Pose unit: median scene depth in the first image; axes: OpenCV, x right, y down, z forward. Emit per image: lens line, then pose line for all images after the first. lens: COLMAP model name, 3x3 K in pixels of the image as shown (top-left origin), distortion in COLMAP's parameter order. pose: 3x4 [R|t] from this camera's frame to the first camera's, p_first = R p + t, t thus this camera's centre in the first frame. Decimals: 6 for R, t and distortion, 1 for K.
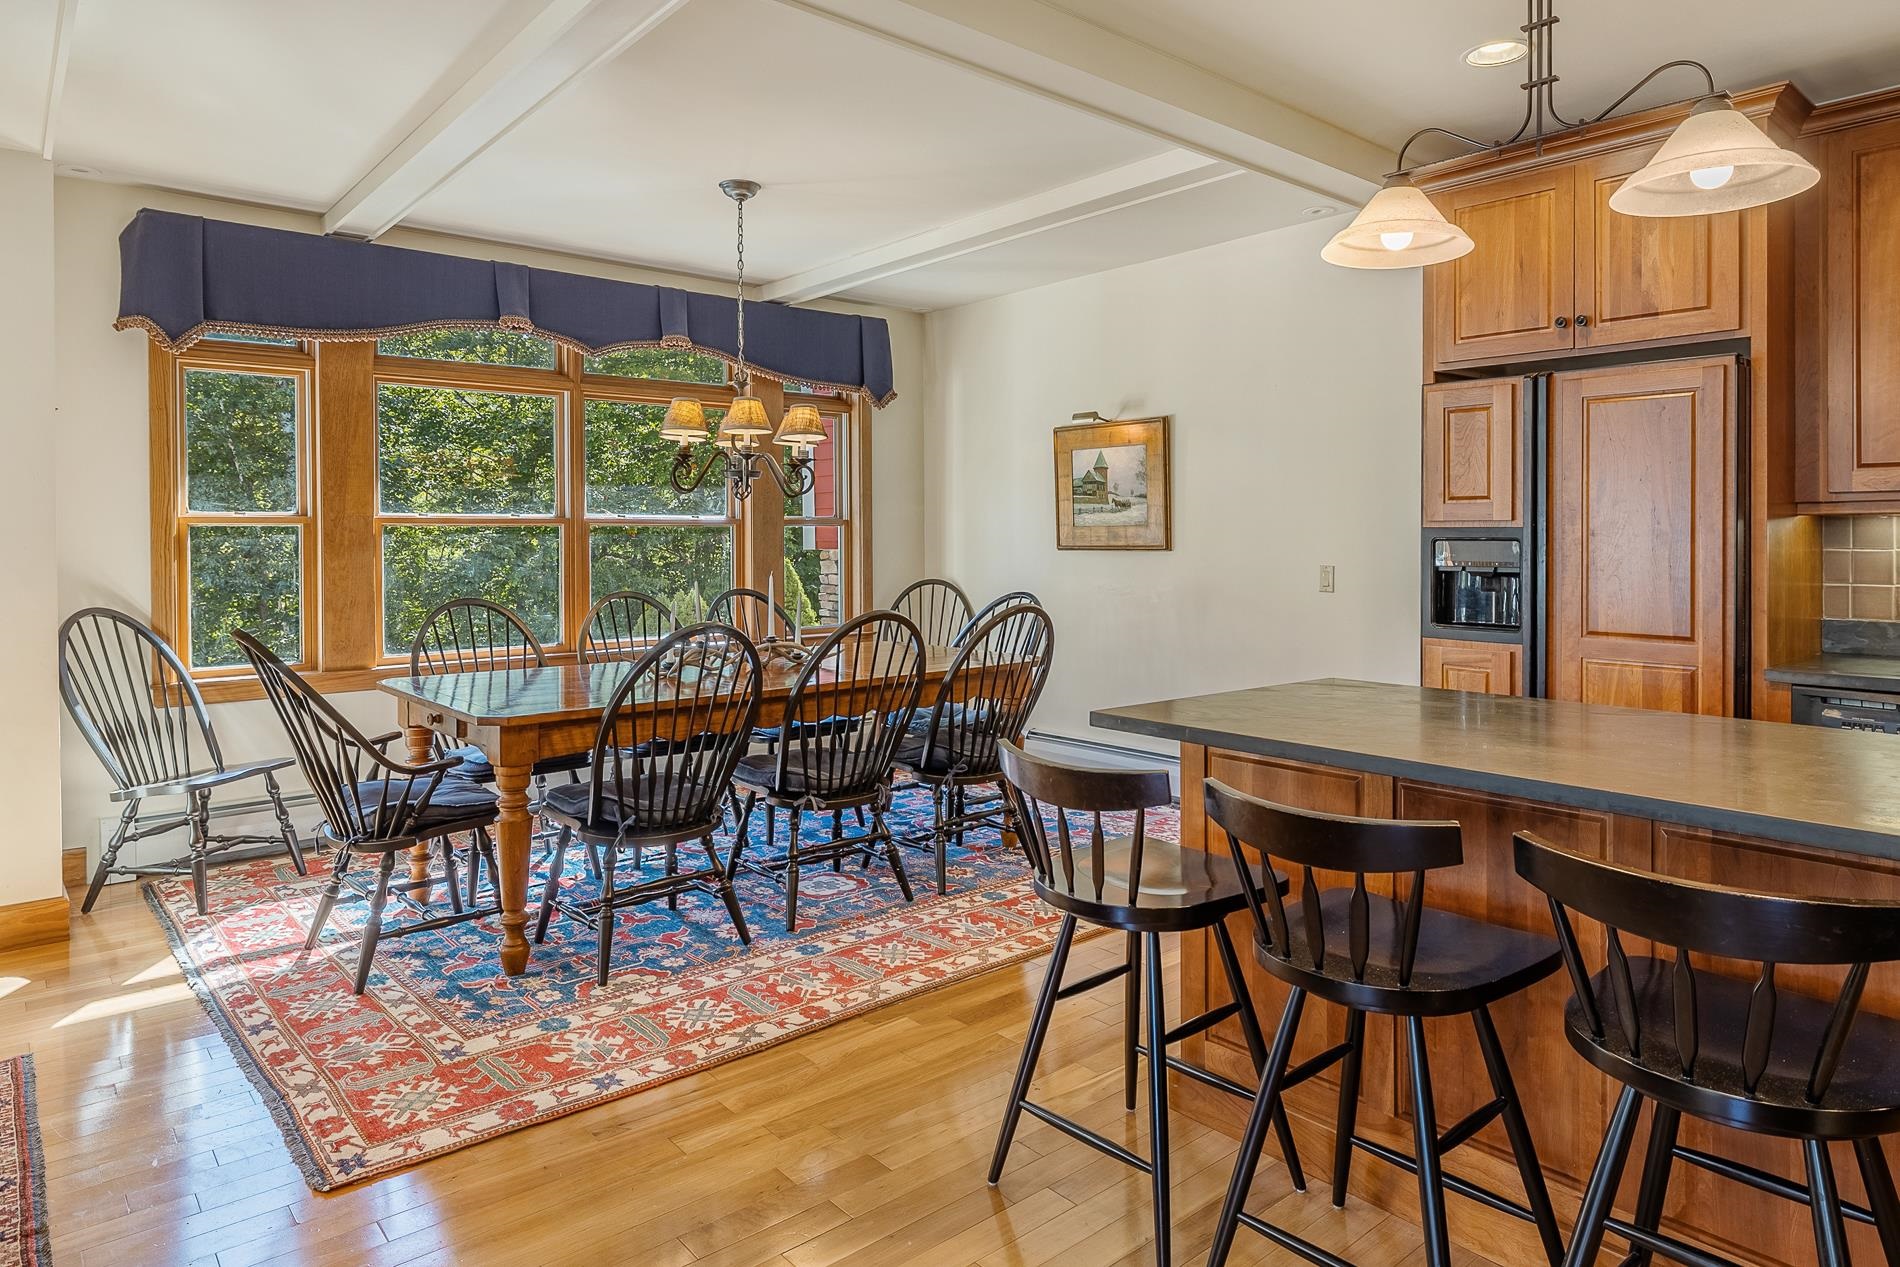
lens RADIAL K [[1136.3, 0, 938.8], [0, 1136.3, 555.1], [0, 0, 1]] dist [0.008140, 0.001548]
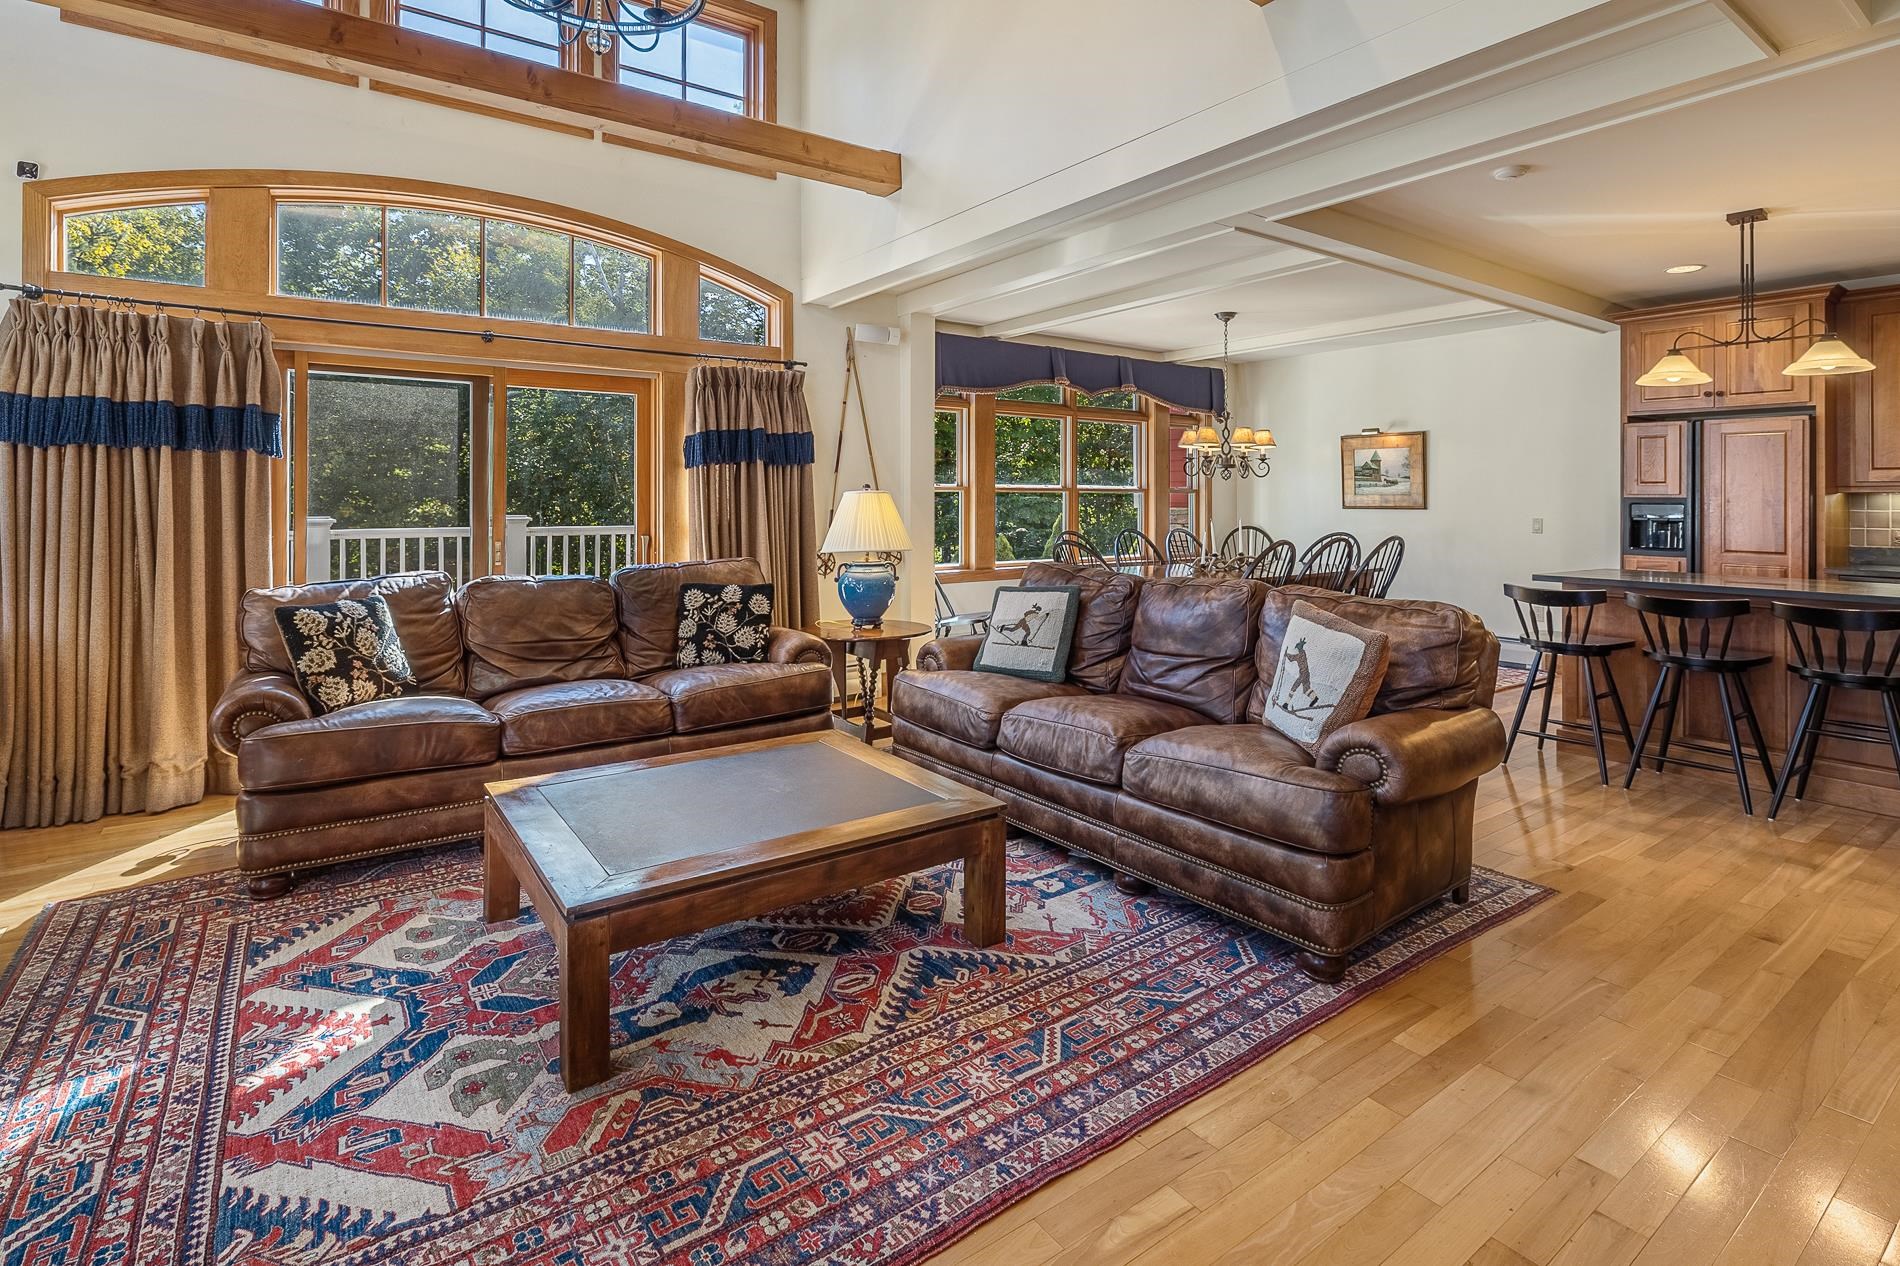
lens RADIAL K [[906.0, 0, 948.1], [0, 906.0, 502.0], [0, 0, 1]] dist [-0.000980, 0.000204]
pose [[0.996933, 0.006730, -0.077968, -0.515477], [-0.007695, 0.999897, -0.012081, 0.009272], [0.077878, 0.012644, 0.996883, -0.532314]]
